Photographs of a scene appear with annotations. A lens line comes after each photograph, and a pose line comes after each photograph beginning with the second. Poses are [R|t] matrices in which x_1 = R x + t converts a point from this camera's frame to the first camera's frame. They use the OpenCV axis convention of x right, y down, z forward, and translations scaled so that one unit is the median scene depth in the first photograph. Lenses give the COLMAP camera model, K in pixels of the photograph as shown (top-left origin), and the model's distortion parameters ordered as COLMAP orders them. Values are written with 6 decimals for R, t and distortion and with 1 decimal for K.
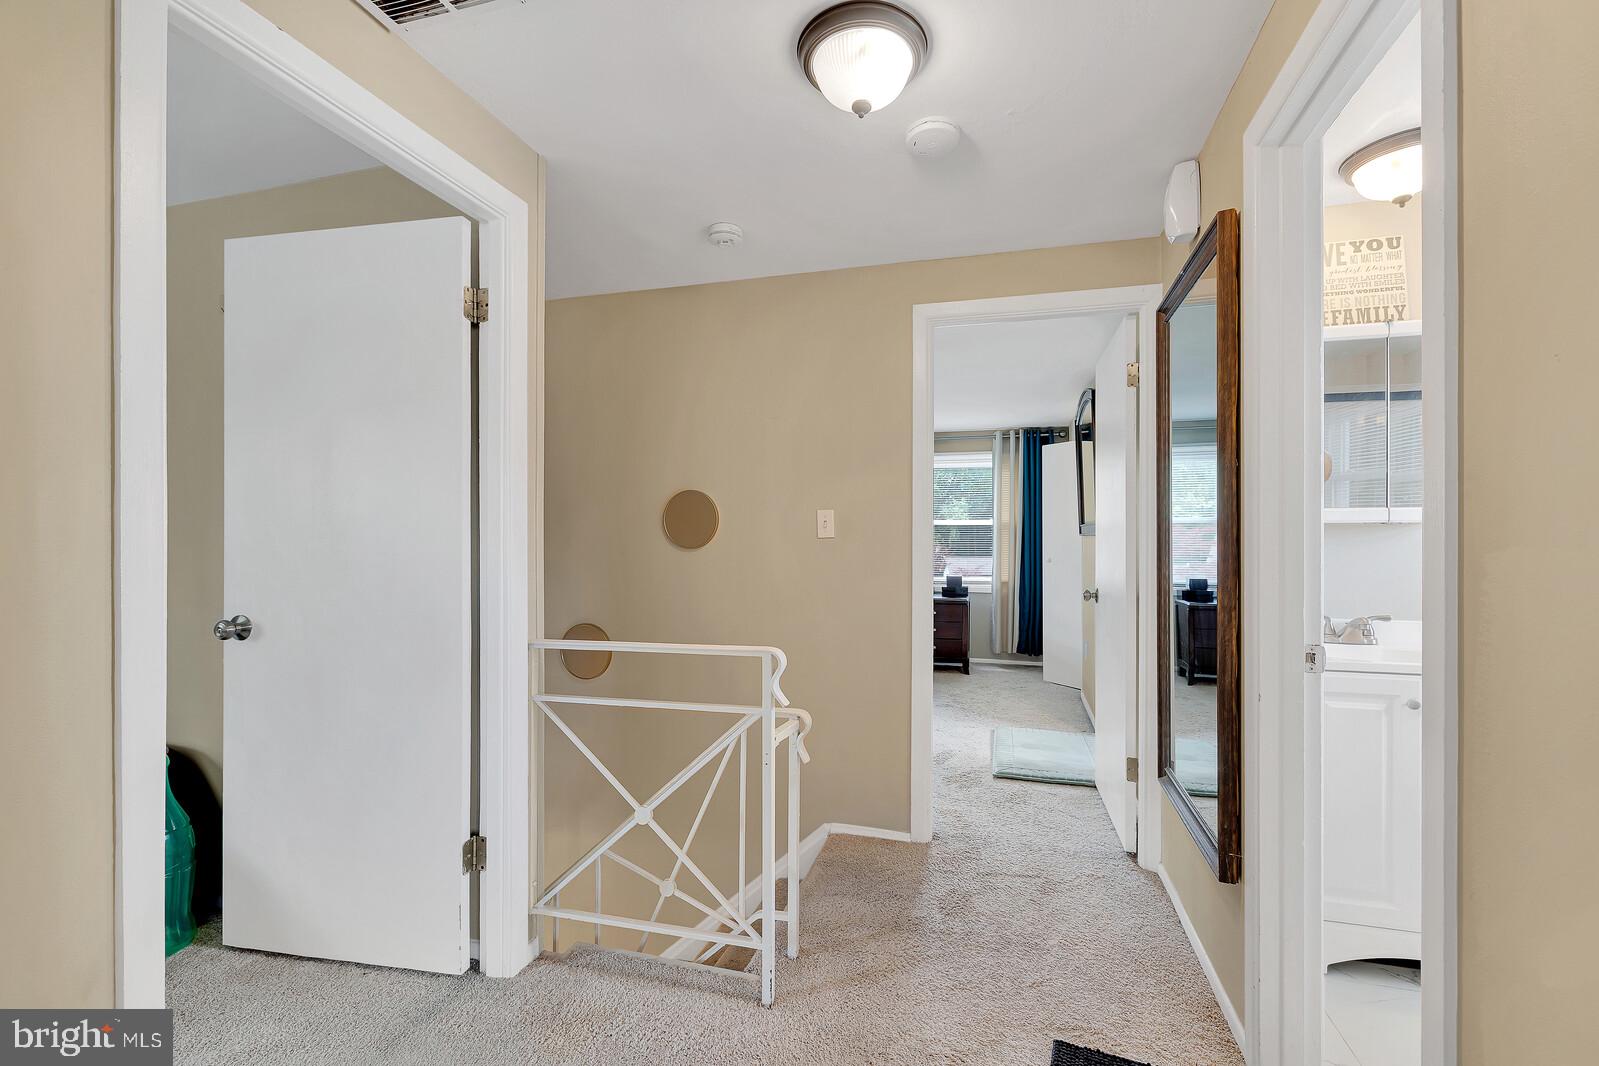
lens RADIAL K [[678.3, 0, 790.0], [0, 678.3, 535.2], [0, 0, 1]] dist [-0.001208, -0.000047]
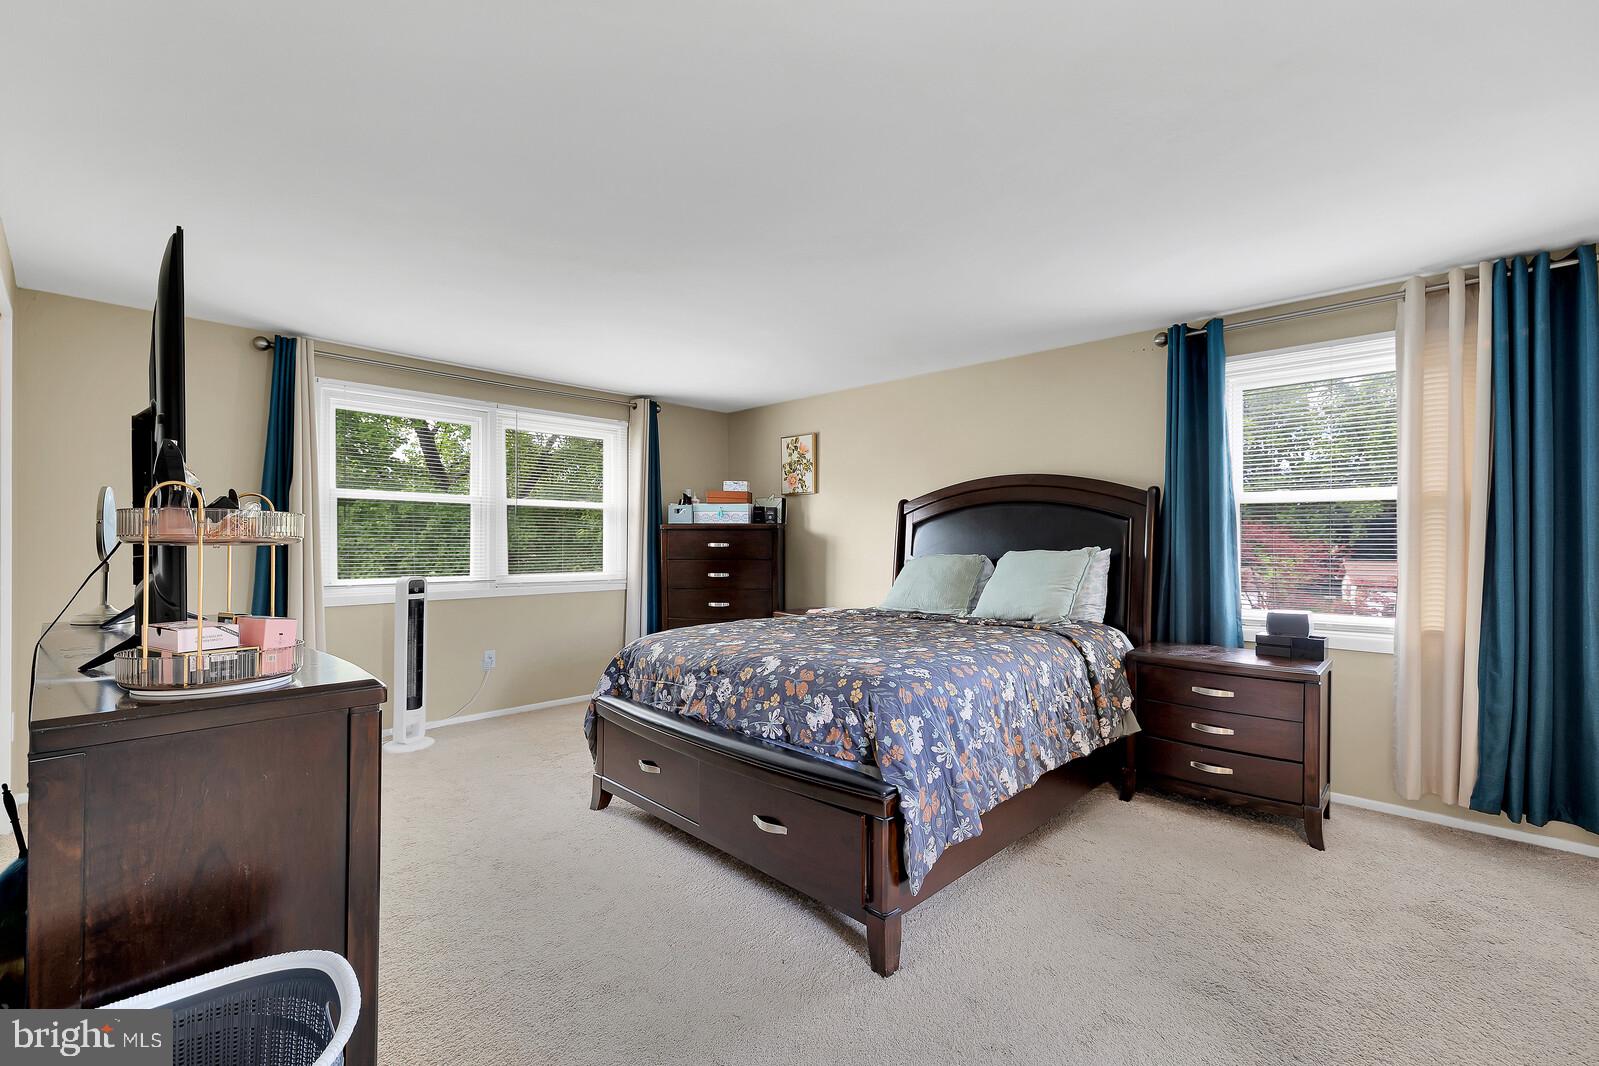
lens RADIAL K [[678.3, 0, 790.0], [0, 678.3, 535.2], [0, 0, 1]] dist [-0.001208, -0.000047]
pose [[0.892786, -0.002088, -0.450476, 0.147700], [0.003505, 0.999991, 0.002312, 0.005716], [0.450468, -0.003643, 0.892785, 0.437705]]
